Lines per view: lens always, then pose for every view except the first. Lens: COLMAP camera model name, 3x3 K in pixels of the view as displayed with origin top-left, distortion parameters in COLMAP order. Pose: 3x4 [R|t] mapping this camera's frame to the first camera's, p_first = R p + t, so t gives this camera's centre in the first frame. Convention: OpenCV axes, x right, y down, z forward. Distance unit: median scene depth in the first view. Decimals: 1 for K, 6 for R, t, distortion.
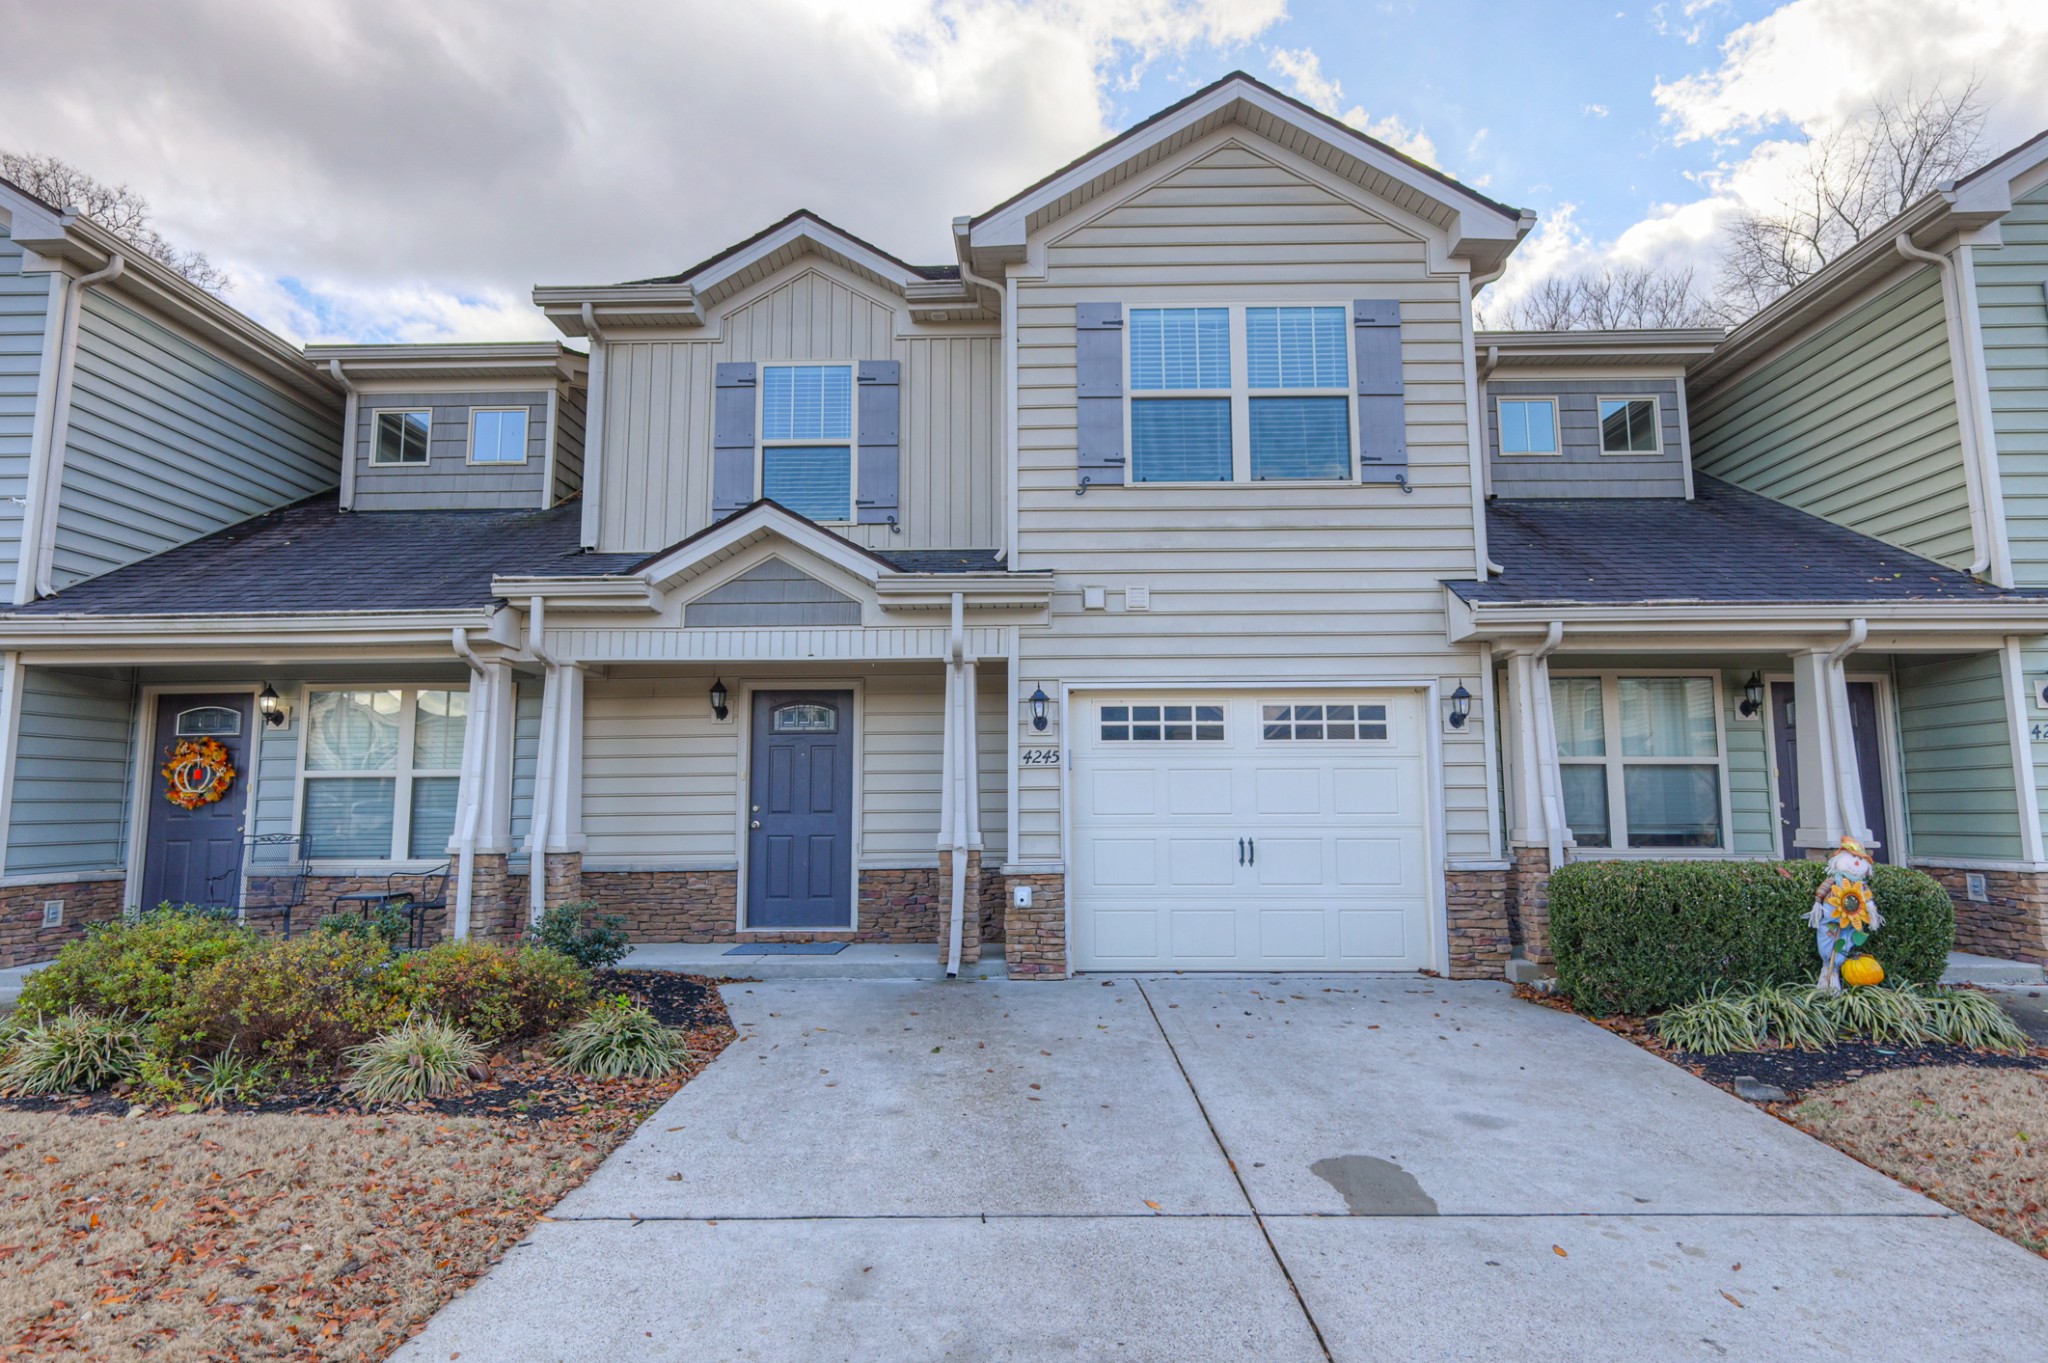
lens RADIAL K [[1329.8, 0, 1027.7], [0, 1329.8, 635.1], [0, 0, 1]] dist [0.024298, -0.003746]
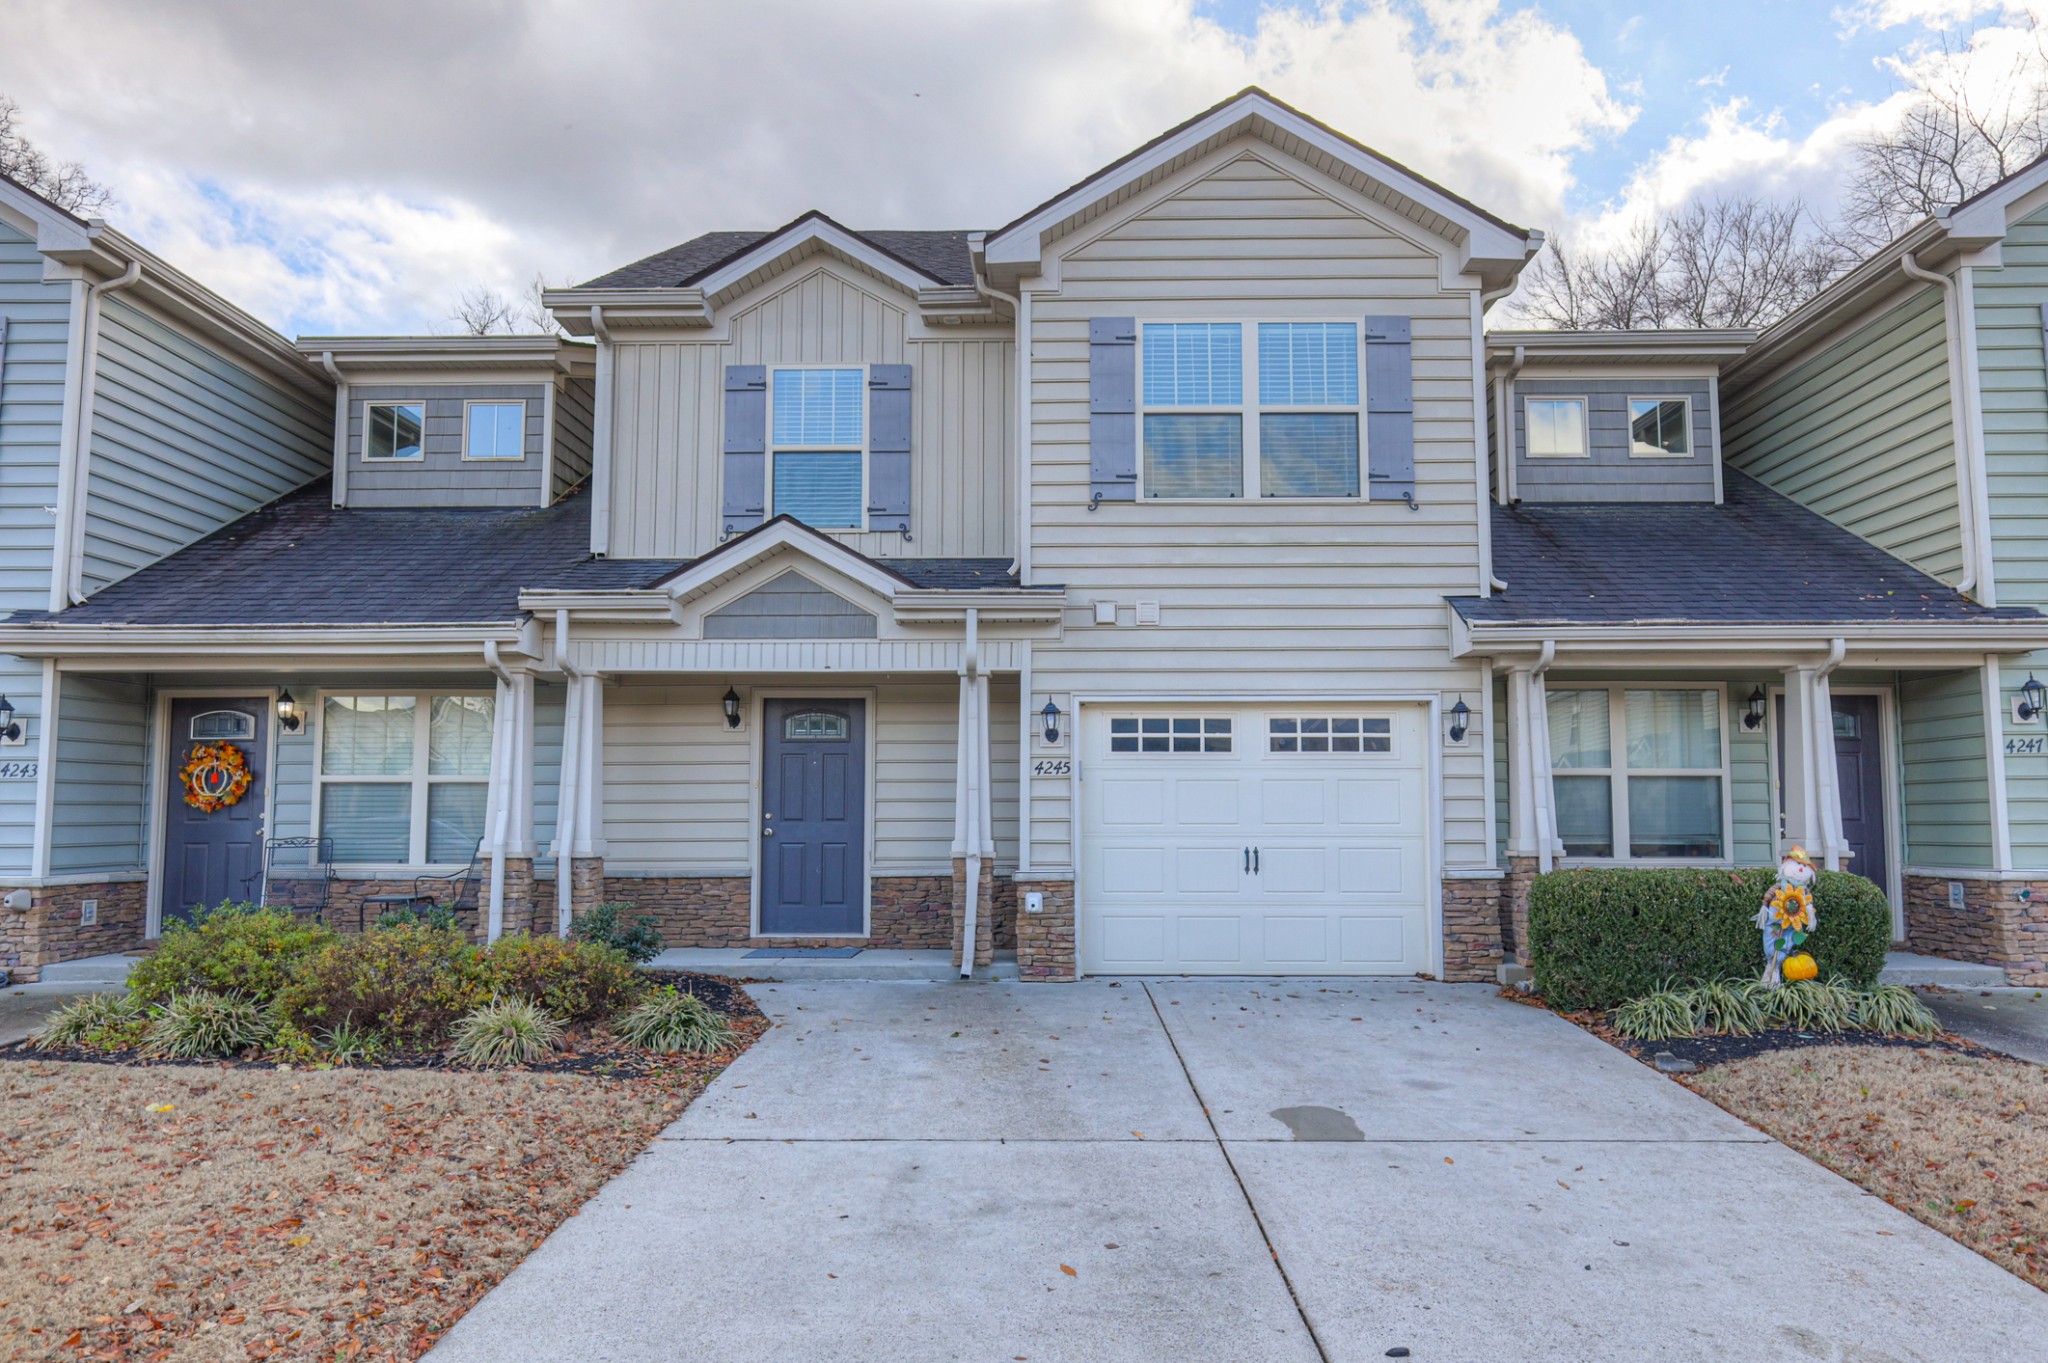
lens RADIAL K [[1829.2, 0, 1054.0], [0, 1829.2, 647.6], [0, 0, 1]] dist [-0.008422, 0.003538]
pose [[0.999951, 0.005453, 0.008269, -0.000885], [-0.005771, 0.999223, 0.038990, -0.054506], [-0.008050, -0.039036, 0.999205, -0.394958]]
